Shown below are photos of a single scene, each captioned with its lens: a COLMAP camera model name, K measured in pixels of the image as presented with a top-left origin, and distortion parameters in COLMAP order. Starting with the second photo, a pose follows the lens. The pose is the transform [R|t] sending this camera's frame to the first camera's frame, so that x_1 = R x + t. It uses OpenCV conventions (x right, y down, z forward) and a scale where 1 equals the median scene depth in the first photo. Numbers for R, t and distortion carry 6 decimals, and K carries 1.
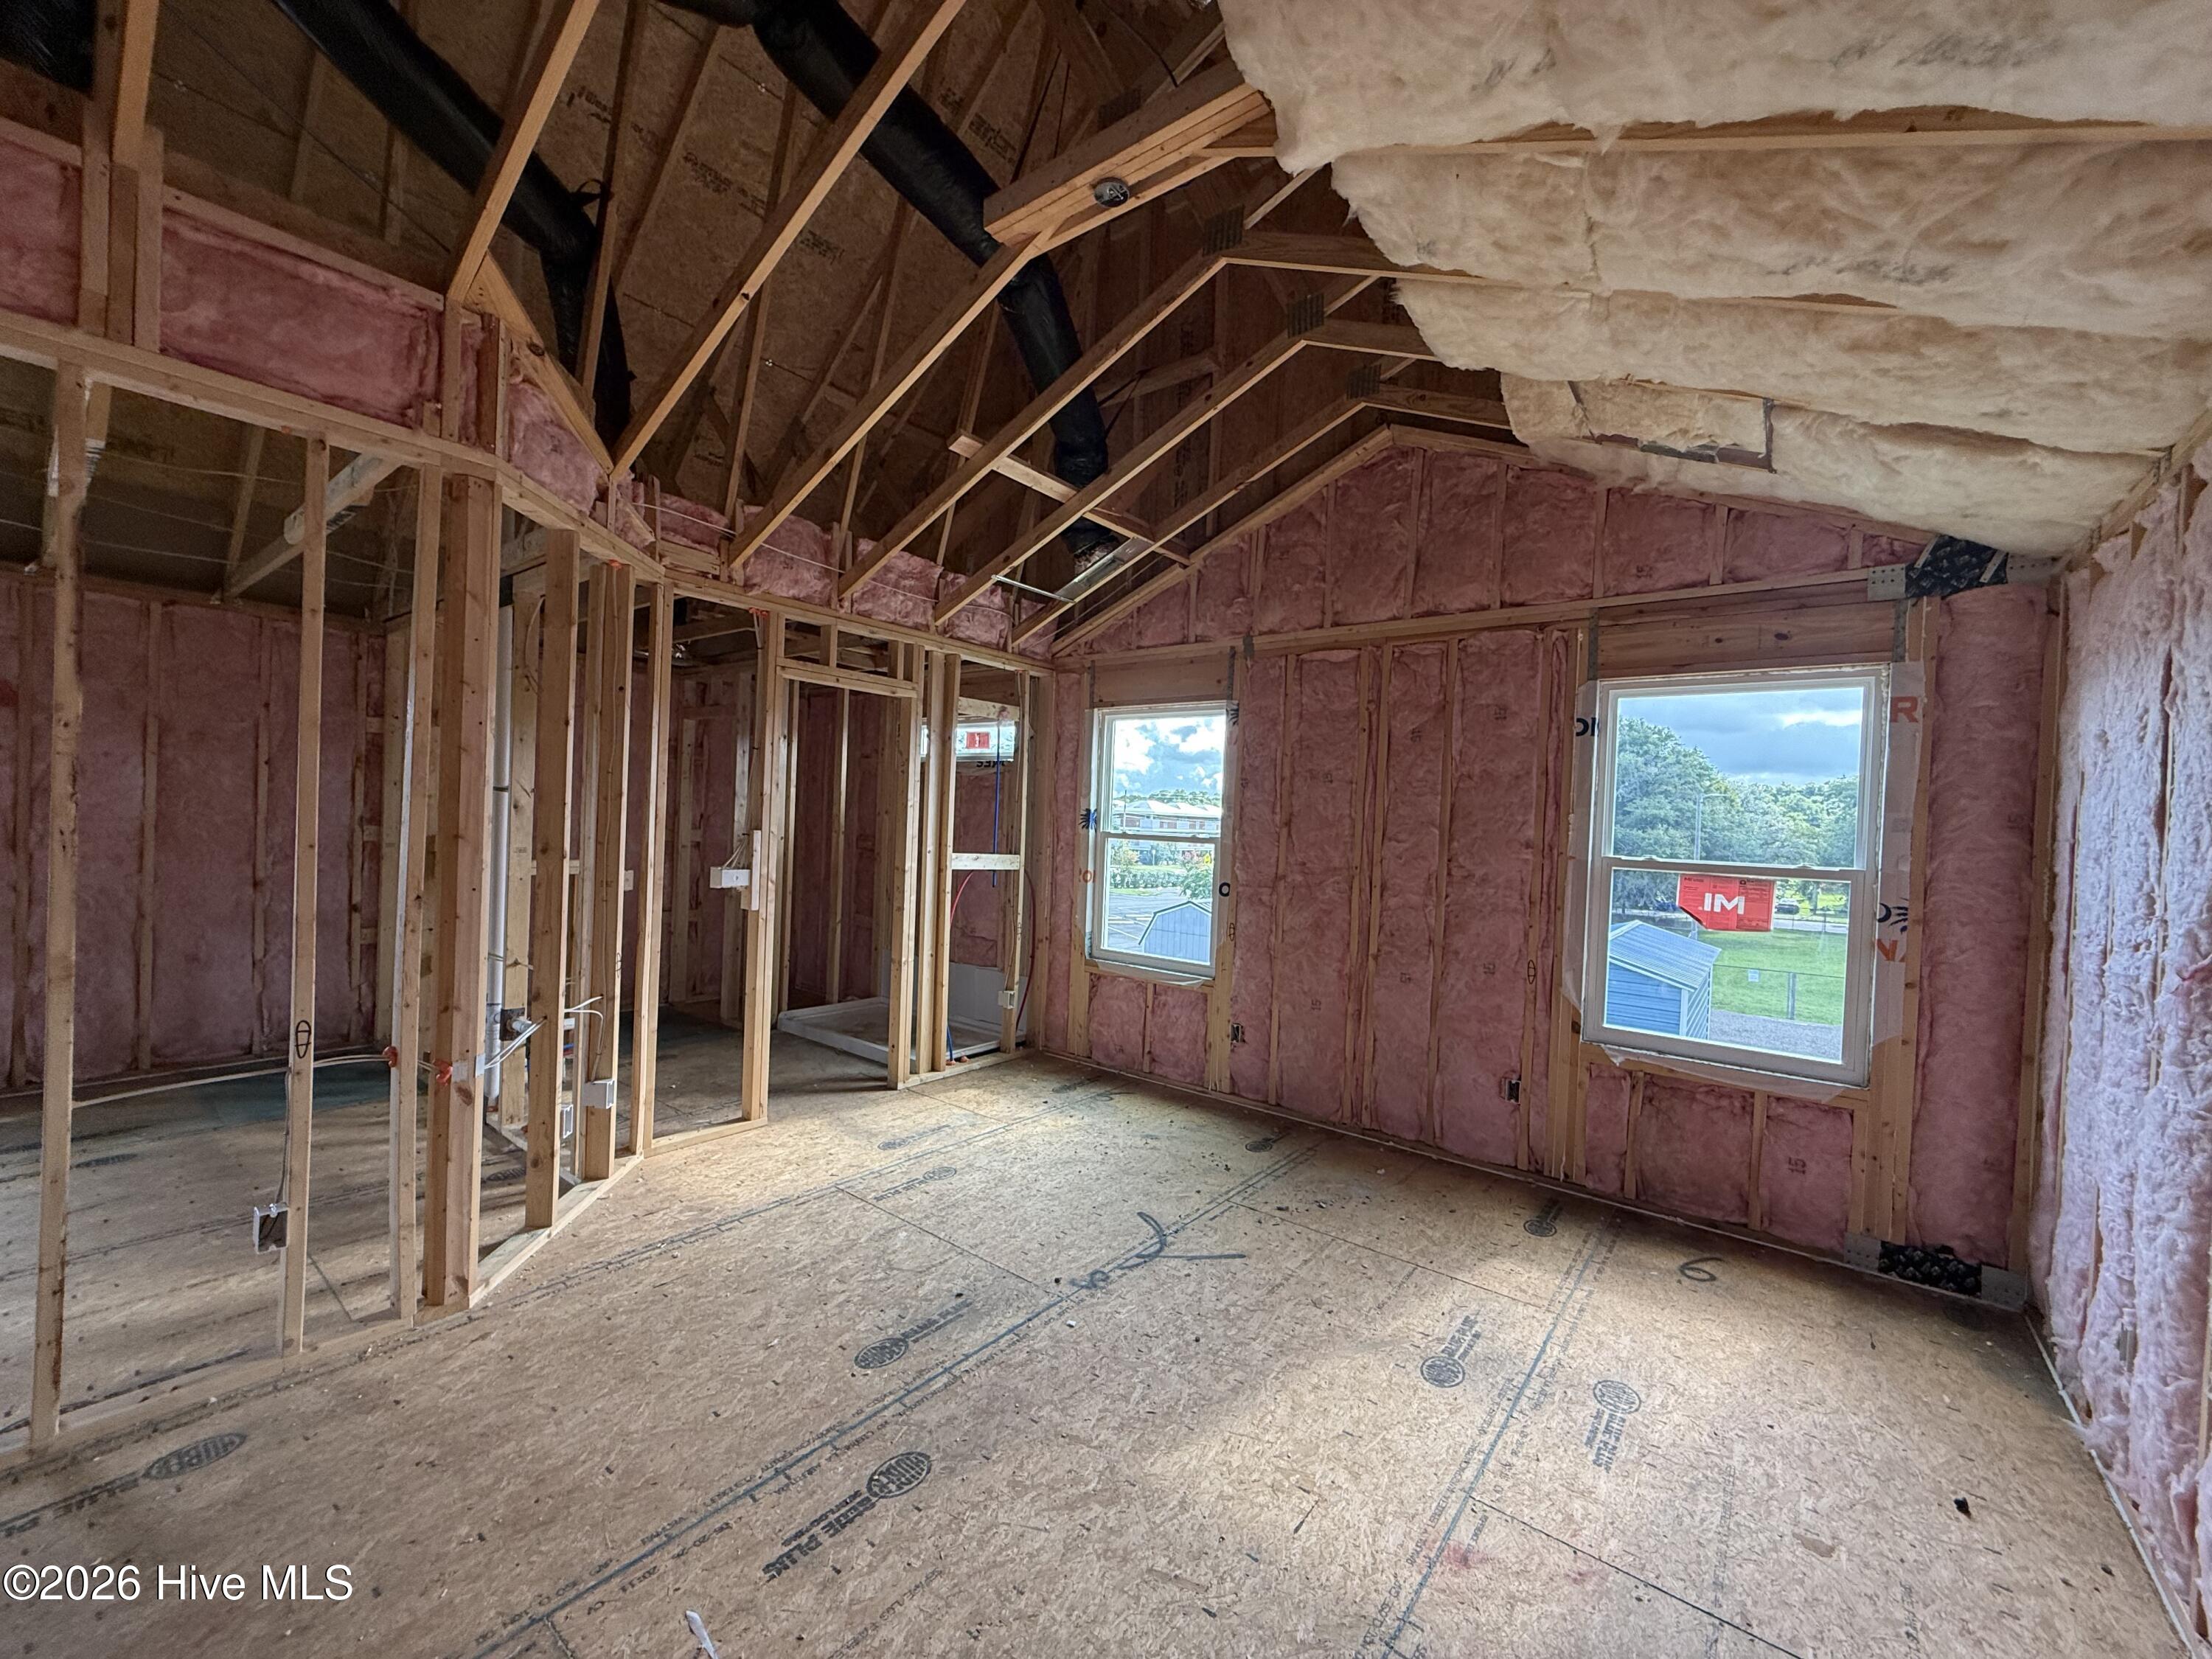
lens RADIAL K [[881.8, 0, 1104.6], [0, 881.8, 831.3], [0, 0, 1]] dist [-0.000449, 0.000903]
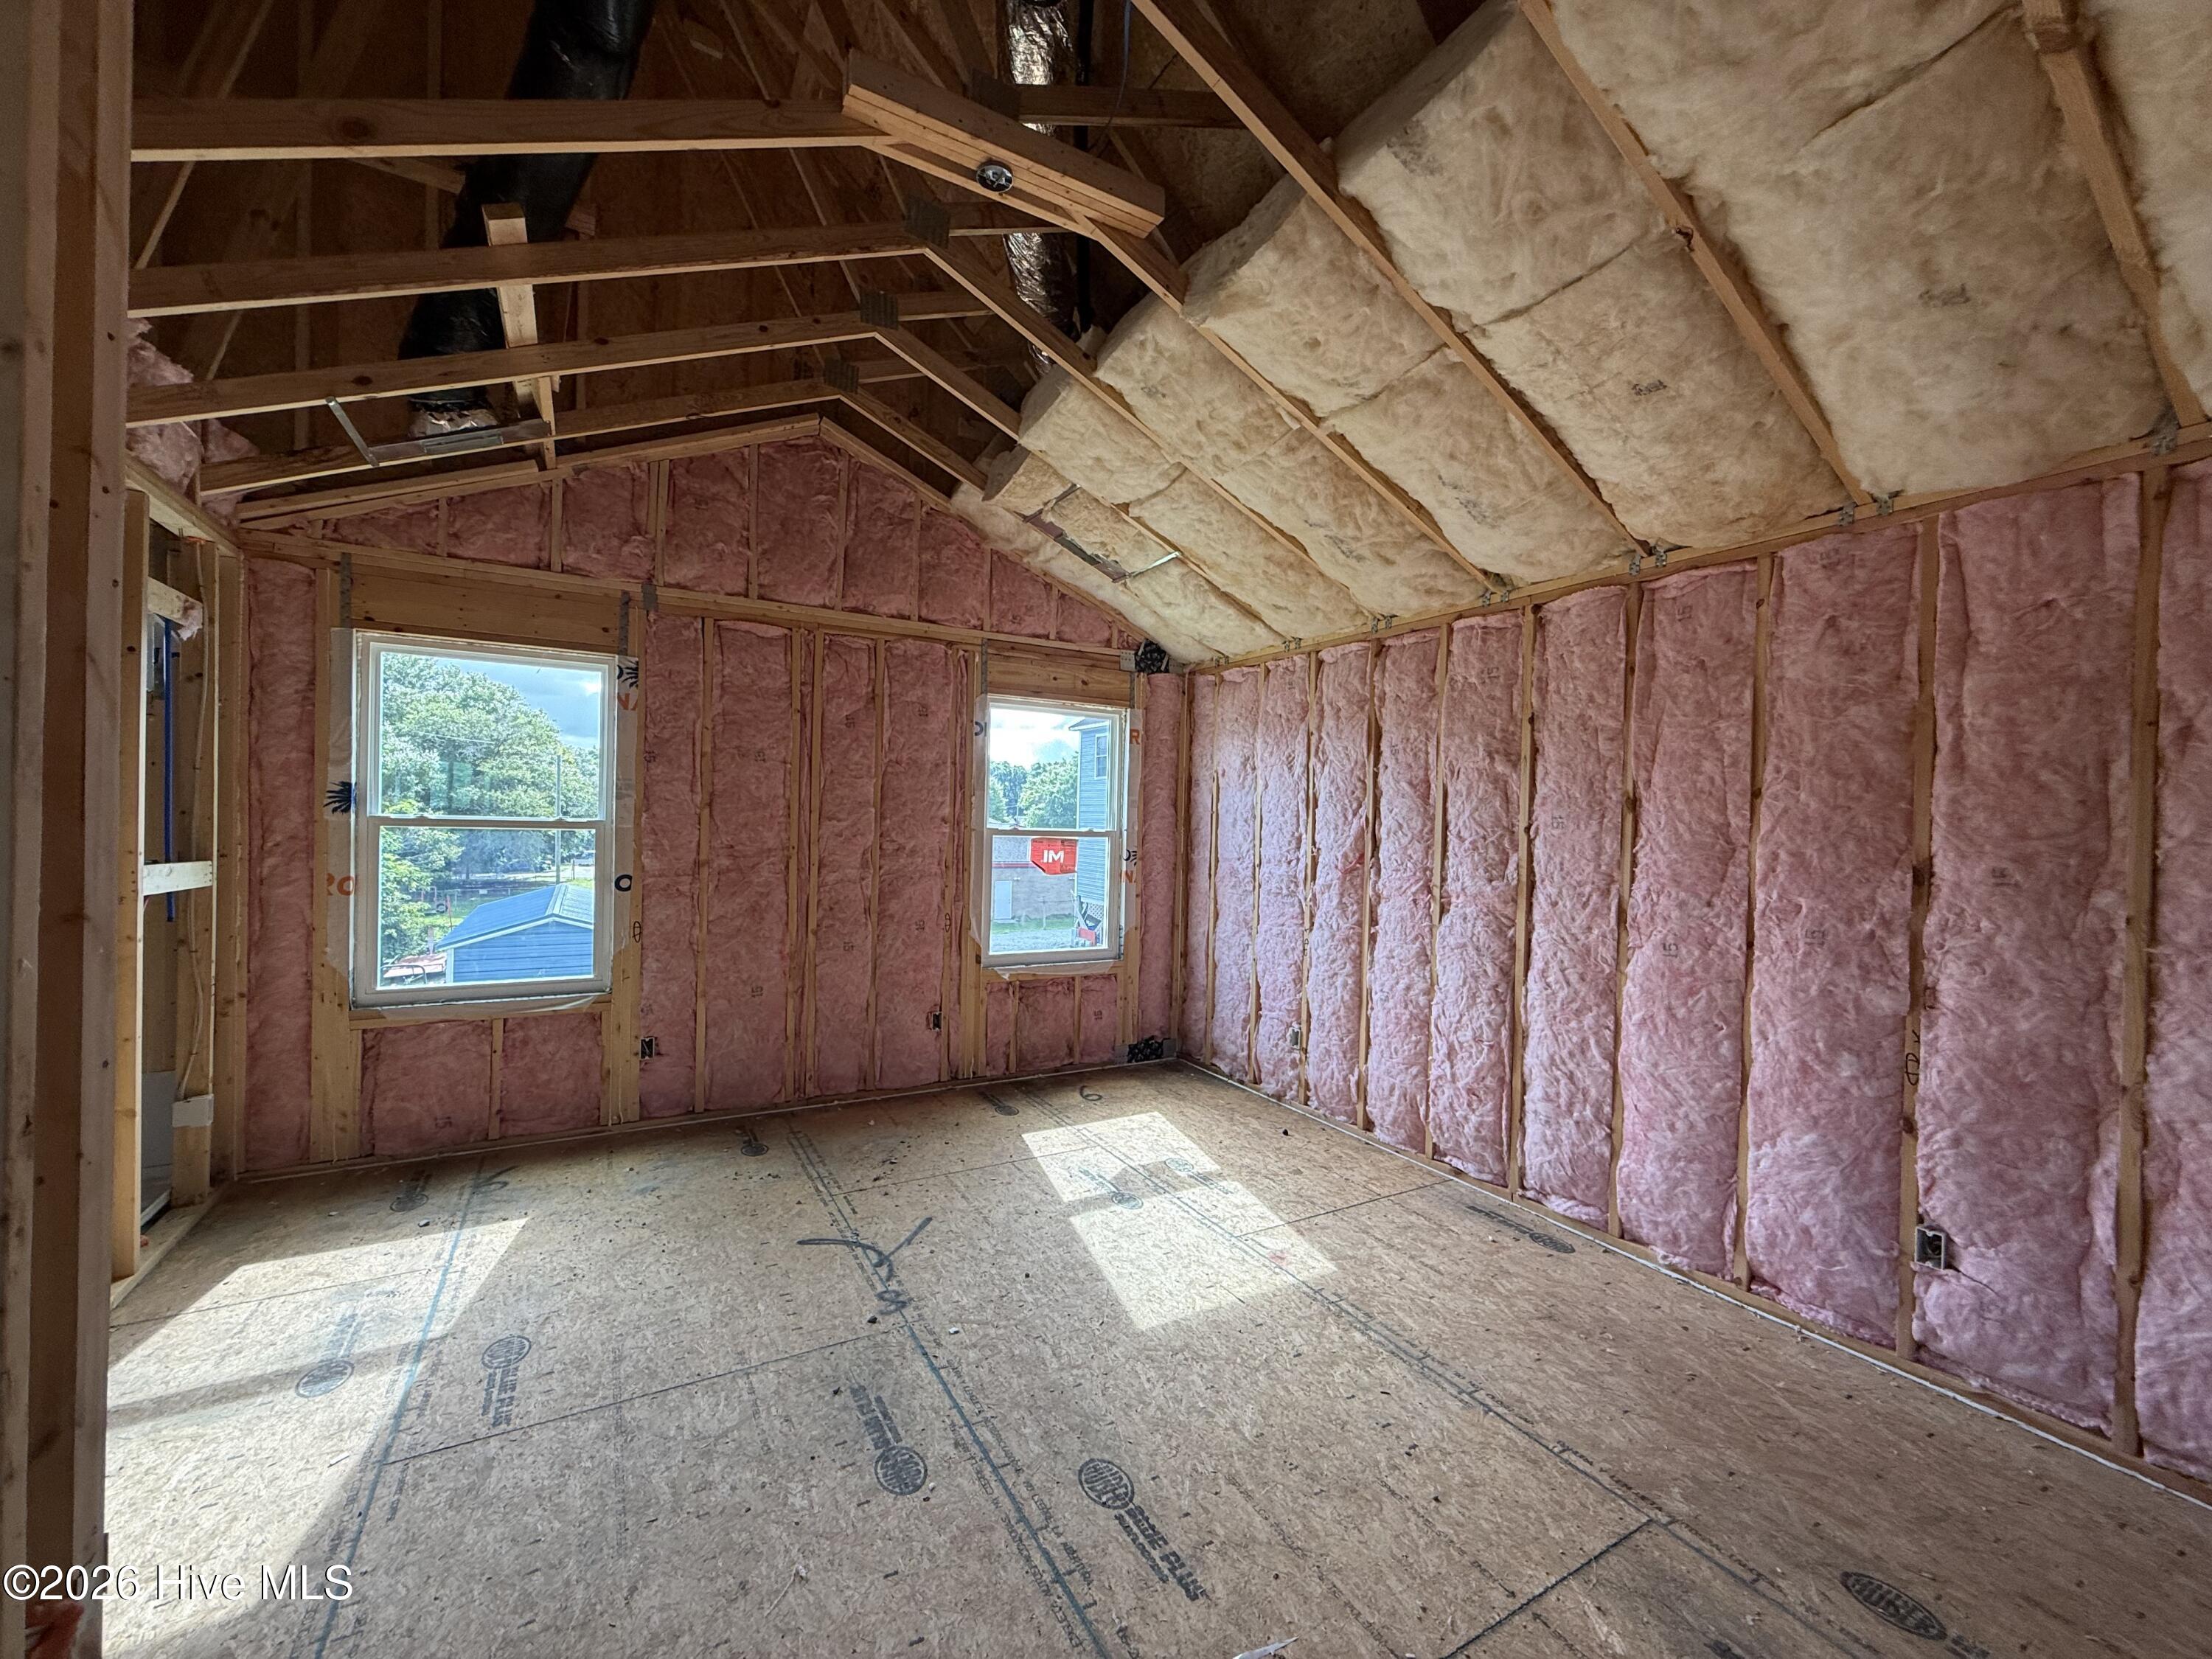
lens RADIAL K [[881.8, 0, 1101.8], [0, 881.8, 830.9], [0, 0, 1]] dist [-0.000449, 0.000903]
pose [[0.373728, -0.043083, 0.926537, -0.575048], [0.000719, 0.998934, 0.046159, -0.026744], [-0.927538, -0.016585, 0.373360, 0.330076]]
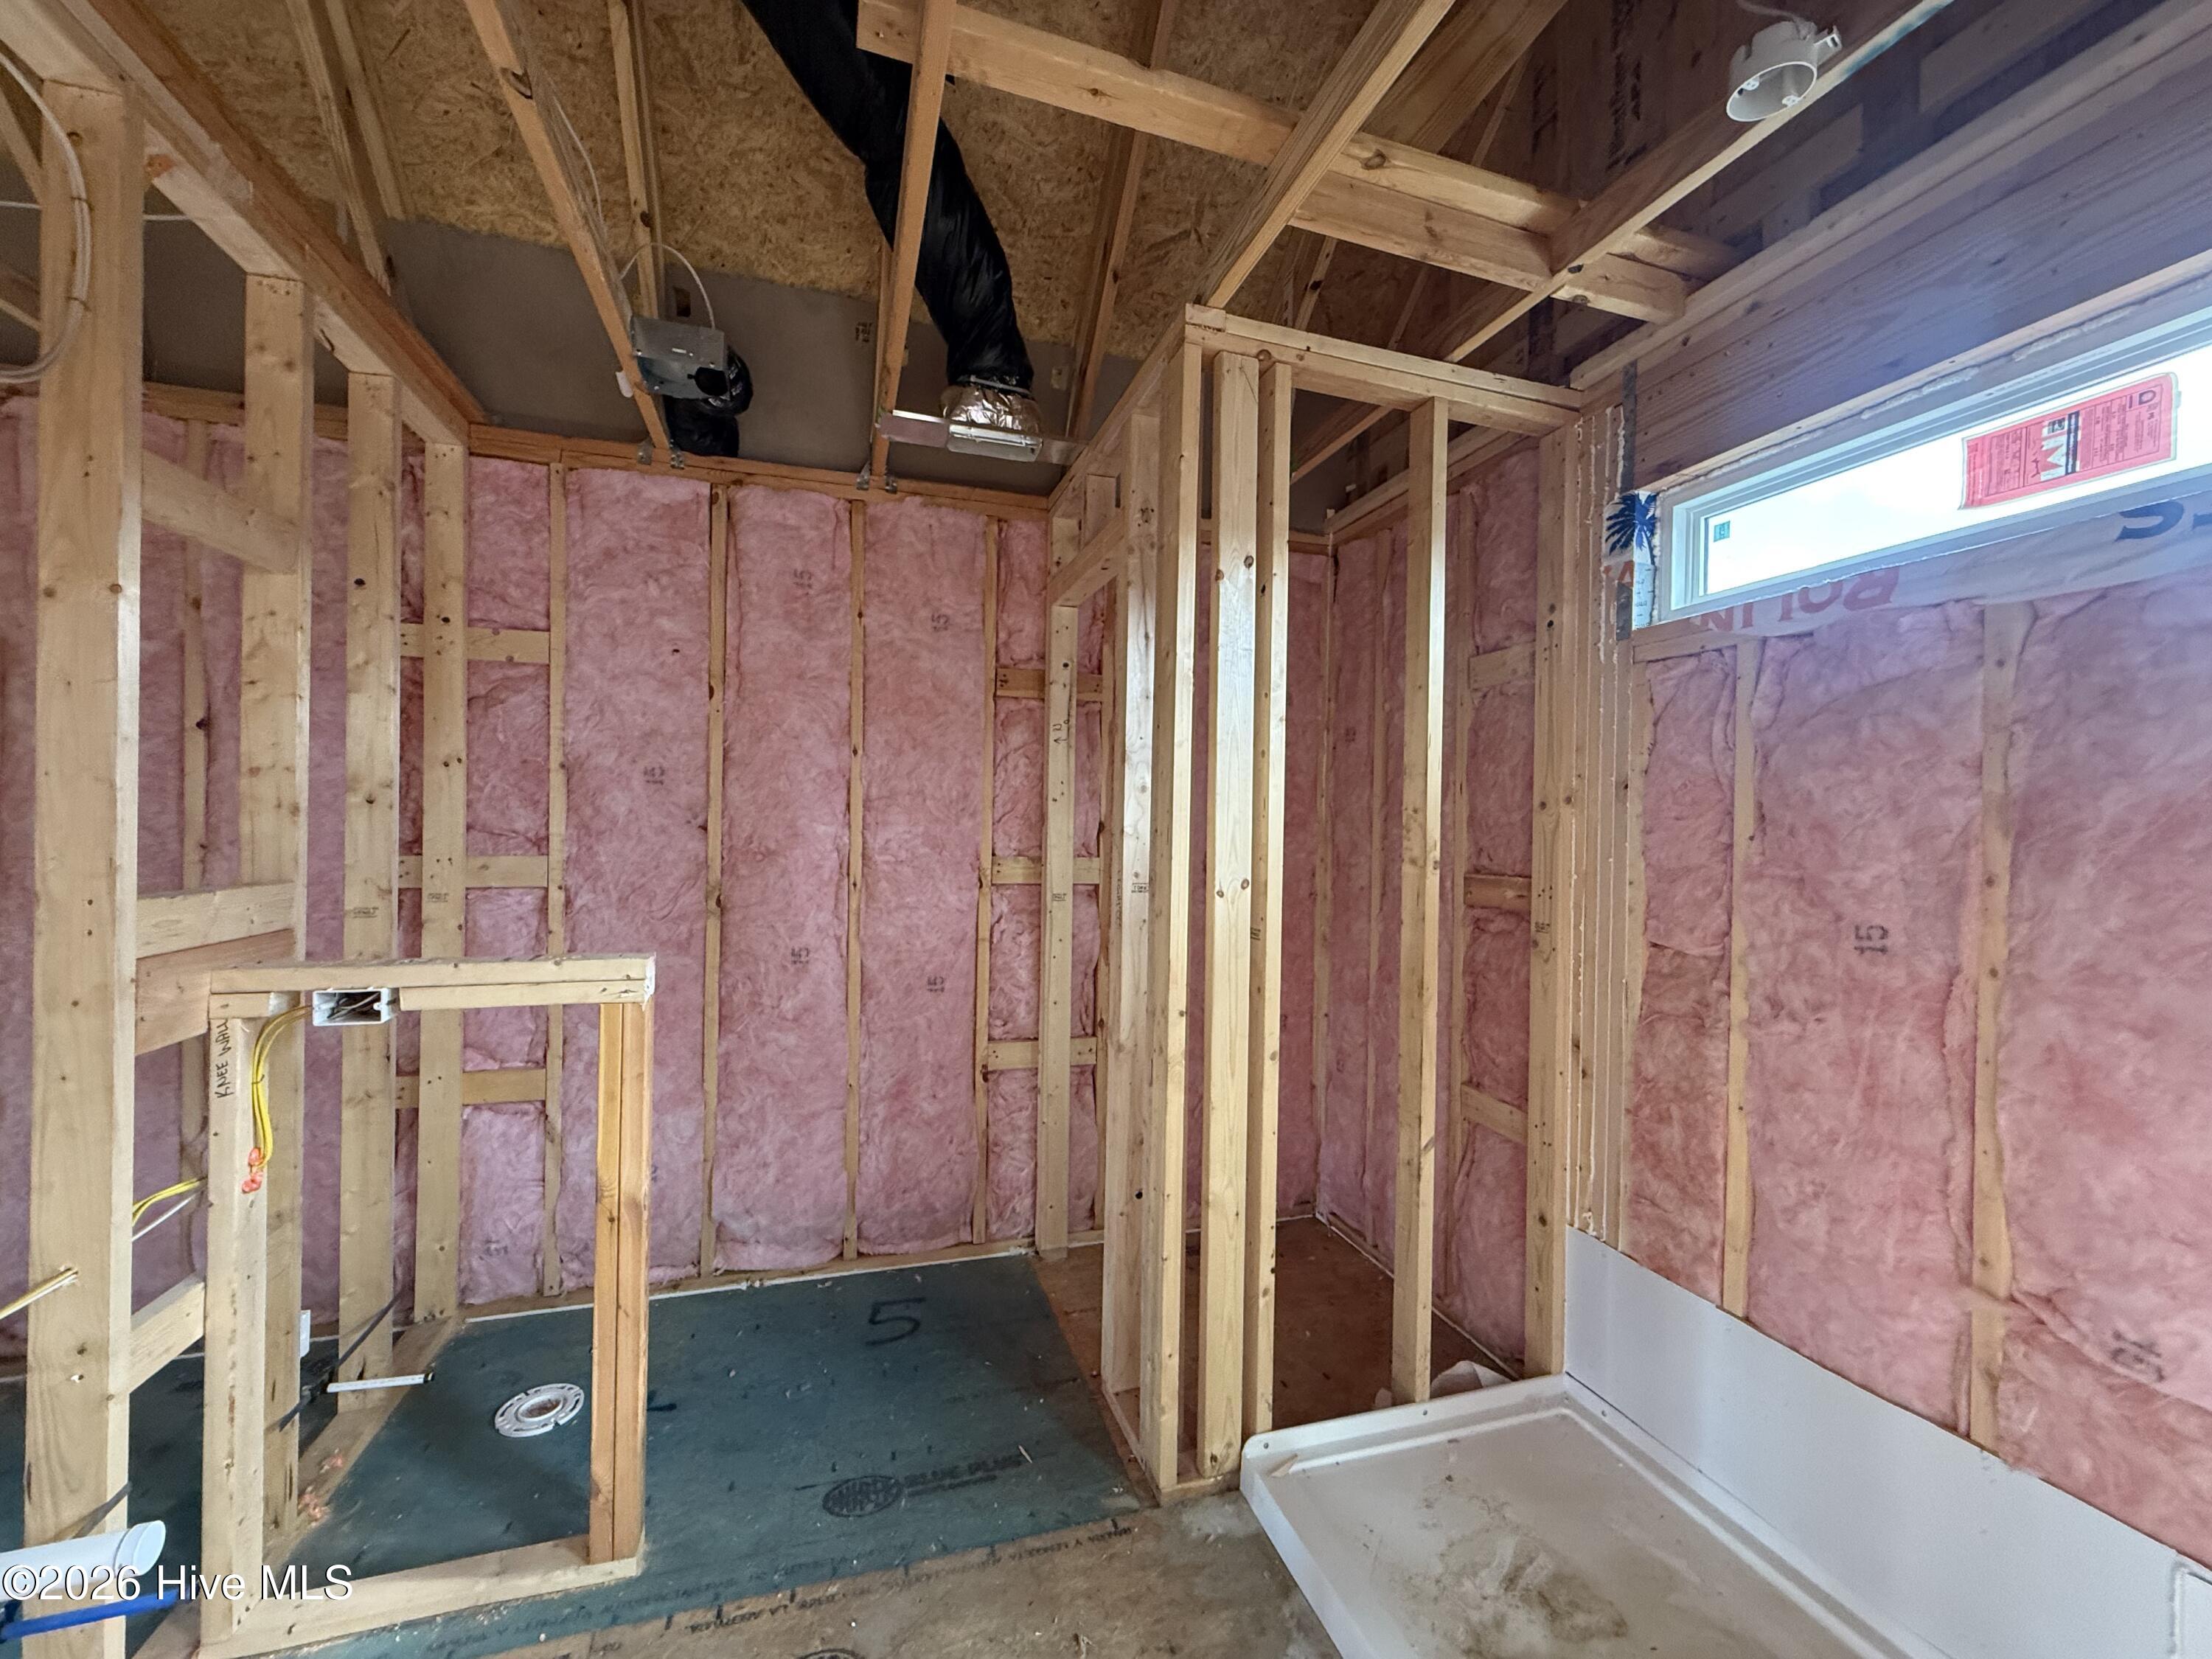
lens RADIAL K [[881.8, 0, 1094.3], [0, 881.8, 835.0], [0, 0, 1]] dist [-0.000449, 0.000903]
pose [[0.827146, -0.022954, -0.561518, -0.339334], [0.009440, 0.999592, -0.026956, -0.002294], [0.561908, 0.016995, 0.827025, 1.031750]]
